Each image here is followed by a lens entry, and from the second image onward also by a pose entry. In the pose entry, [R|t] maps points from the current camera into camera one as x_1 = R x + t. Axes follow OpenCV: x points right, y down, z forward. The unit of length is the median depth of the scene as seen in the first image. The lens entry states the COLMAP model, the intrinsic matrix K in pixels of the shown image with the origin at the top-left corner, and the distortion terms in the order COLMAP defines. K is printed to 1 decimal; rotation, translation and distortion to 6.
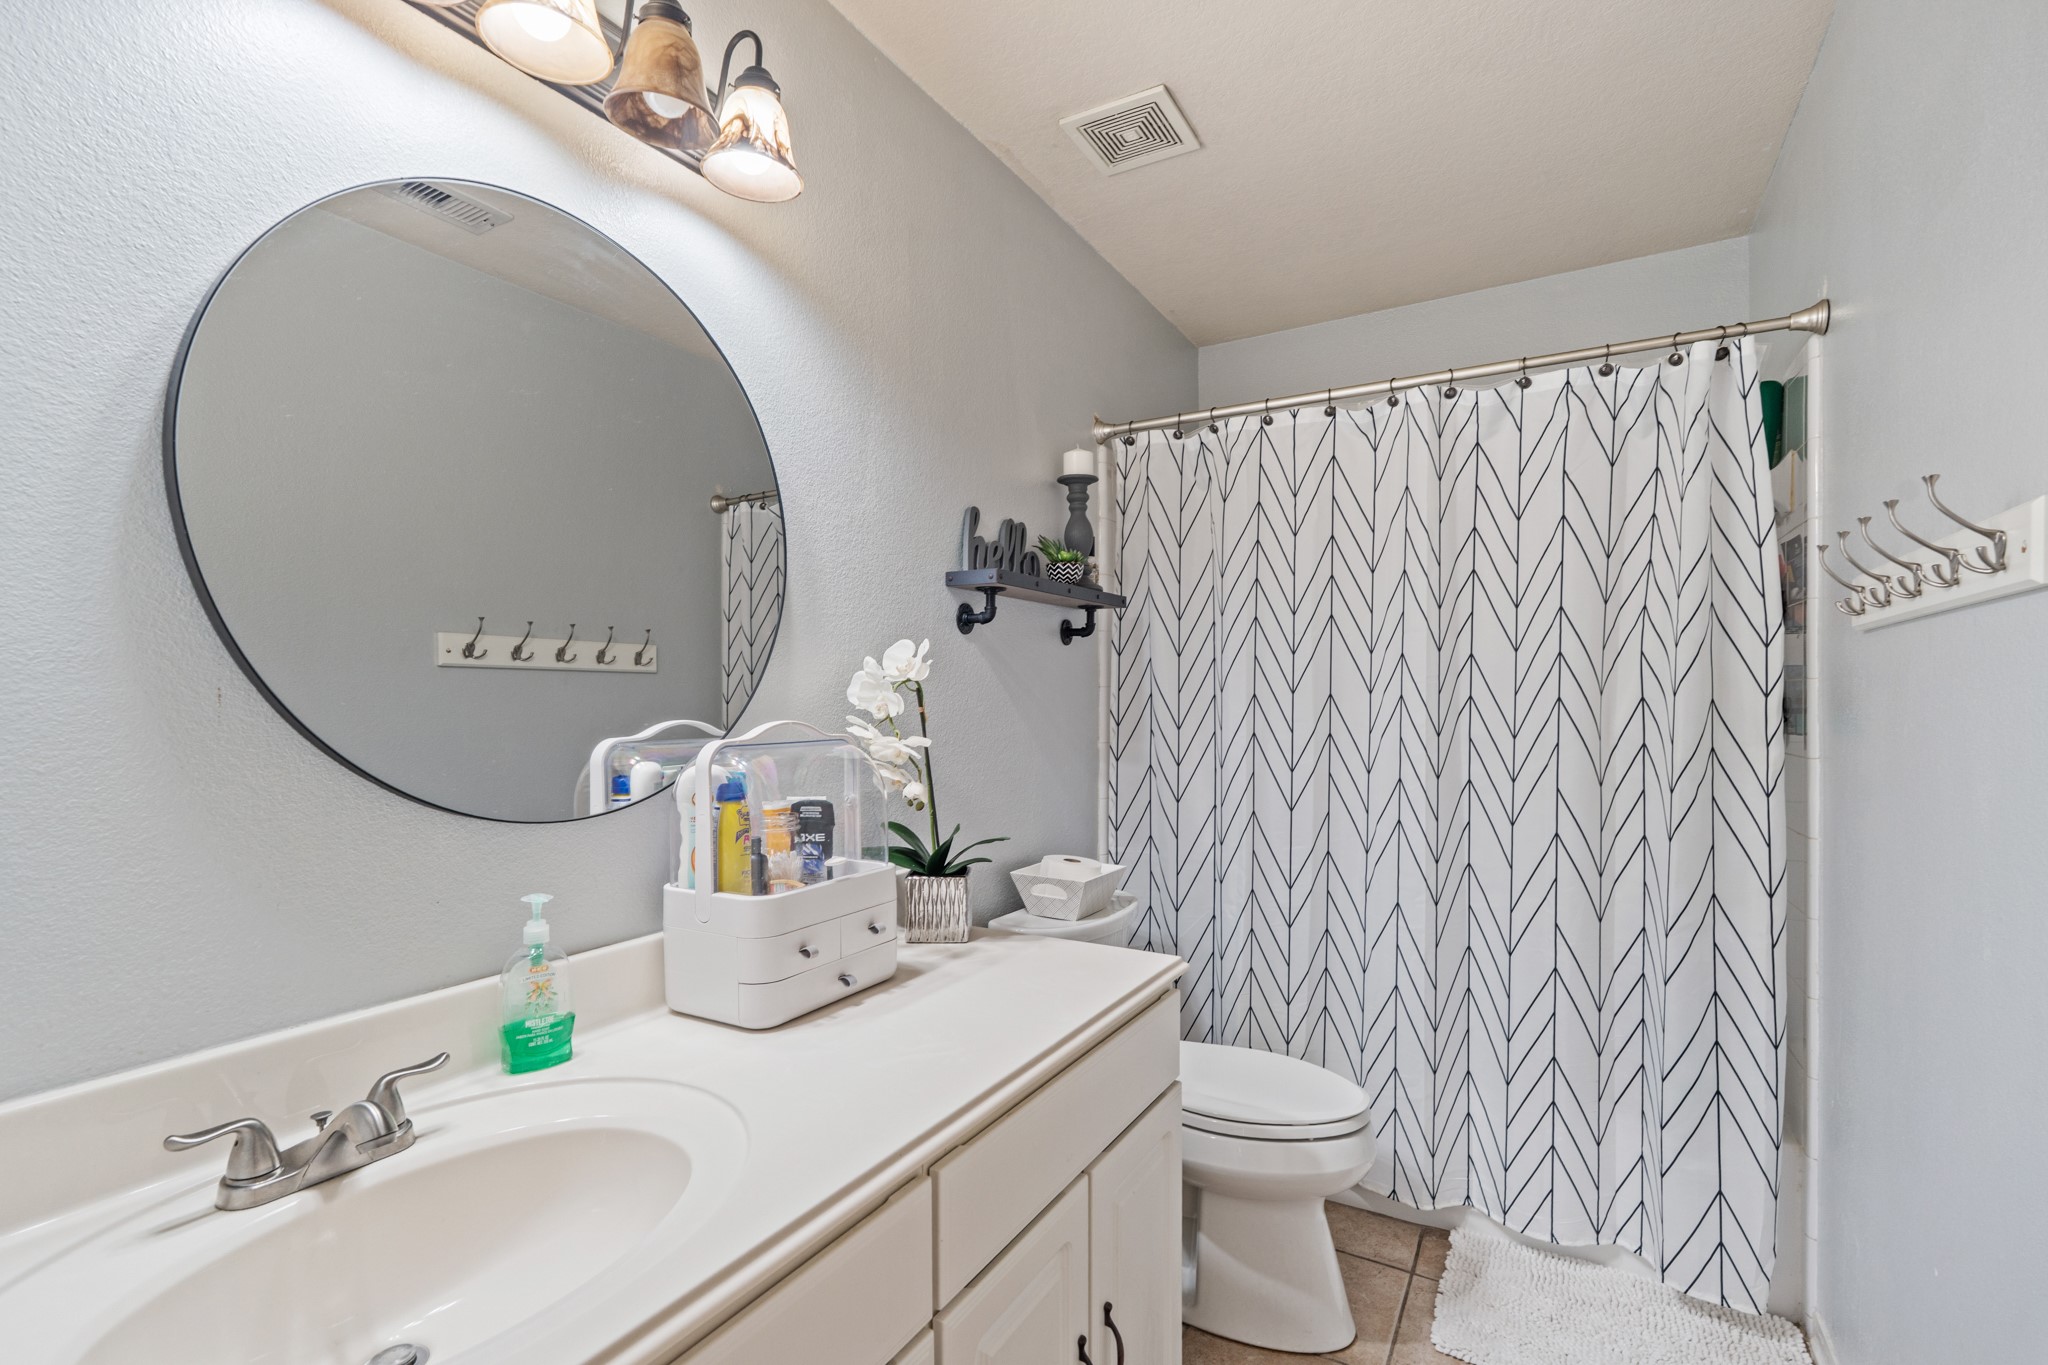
lens RADIAL K [[903.1, 0, 1030.7], [0, 903.1, 691.9], [0, 0, 1]] dist [-0.001804, -0.000129]
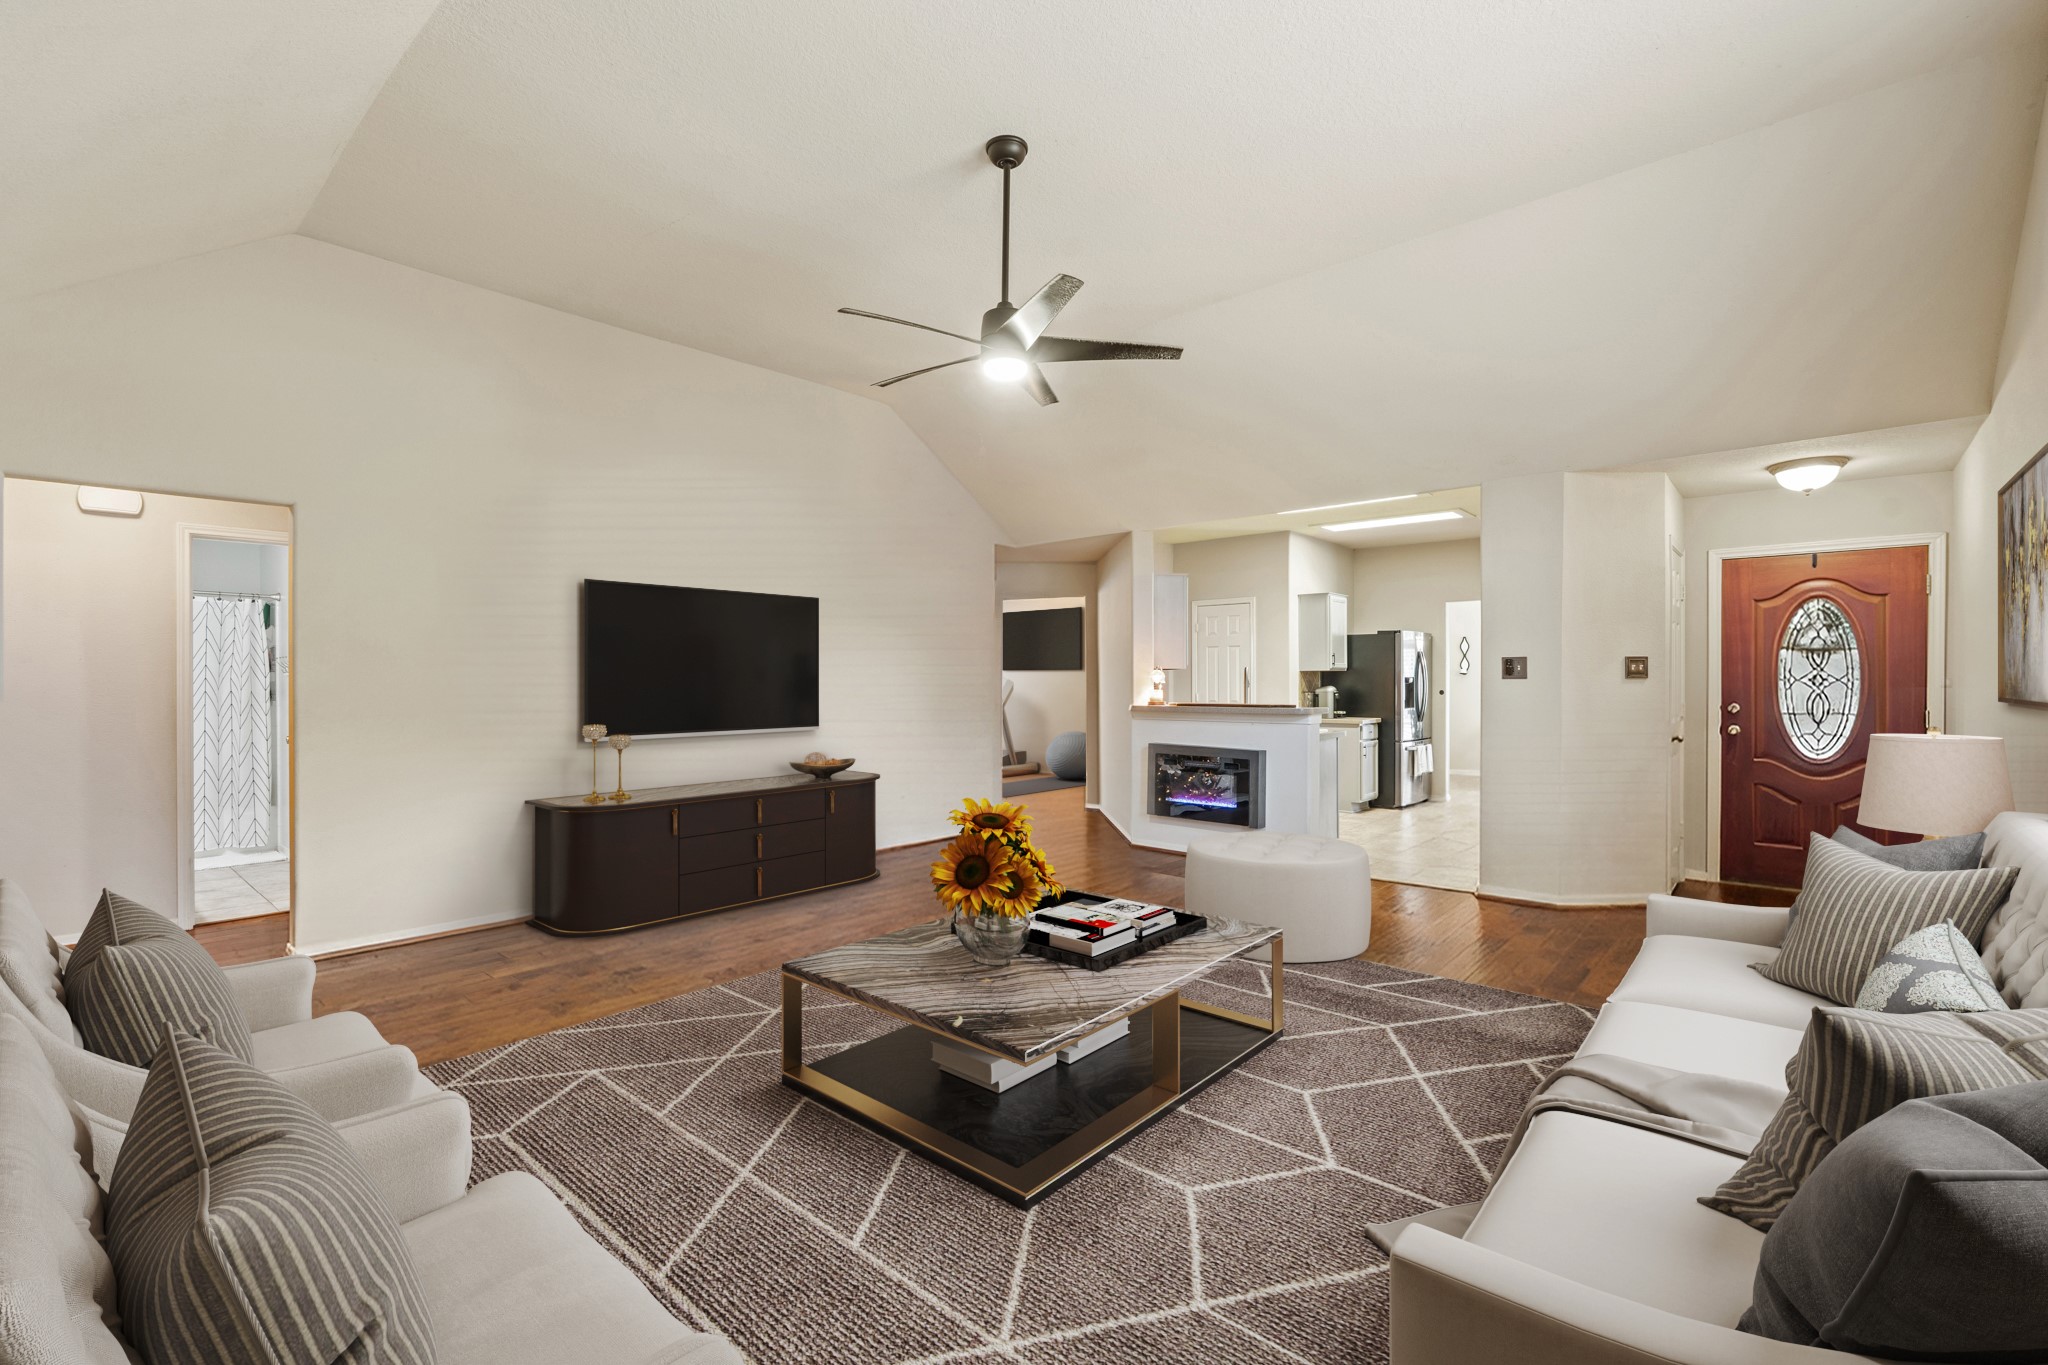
lens RADIAL K [[903.1, 0, 1016.6], [0, 903.1, 691.8], [0, 0, 1]] dist [-0.001804, -0.000129]
pose [[0.178724, -0.006295, 0.983879, -2.341831], [0.004991, 0.999972, 0.005491, 0.005844], [-0.983887, 0.003930, 0.178751, -2.775584]]
